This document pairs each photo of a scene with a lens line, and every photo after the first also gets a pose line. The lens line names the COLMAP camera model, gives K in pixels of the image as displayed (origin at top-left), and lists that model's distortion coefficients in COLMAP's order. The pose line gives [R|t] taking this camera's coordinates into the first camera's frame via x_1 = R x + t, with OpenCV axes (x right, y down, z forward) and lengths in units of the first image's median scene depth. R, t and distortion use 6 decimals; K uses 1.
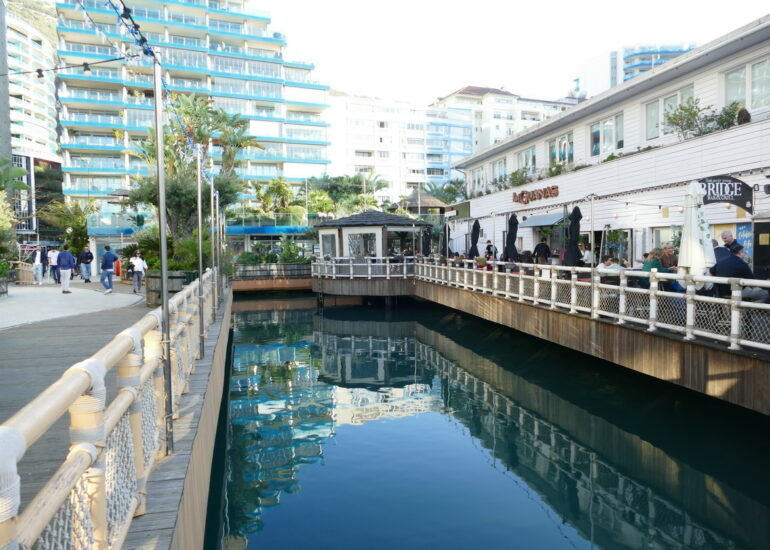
lens RADIAL K [[584.7, 0, 385.4], [0, 584.7, 273.5], [0, 0, 1]] dist [0.006187, 0.002016]
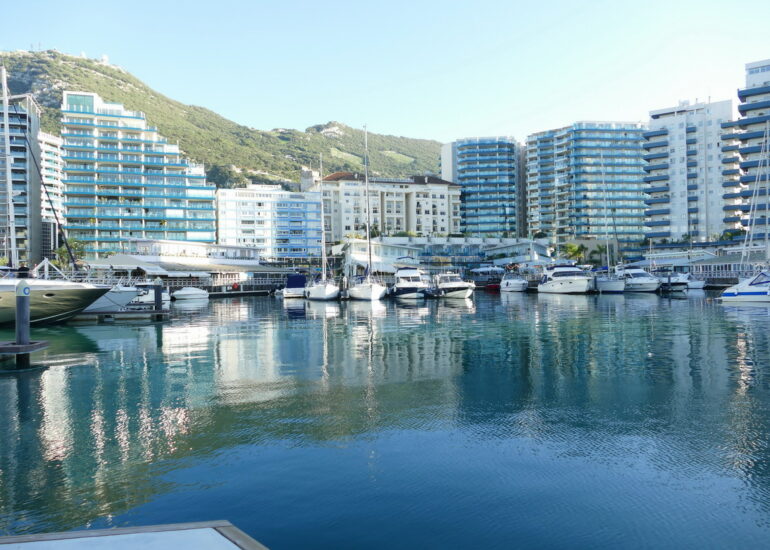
lens RADIAL K [[584.7, 0, 384.2], [0, 584.7, 275.1], [0, 0, 1]] dist [0.006187, 0.002016]
pose [[0.998055, -0.005297, -0.062118, 0.525677], [0.001771, 0.998391, -0.056685, 0.045128], [0.062319, 0.056465, 0.996458, -0.717071]]
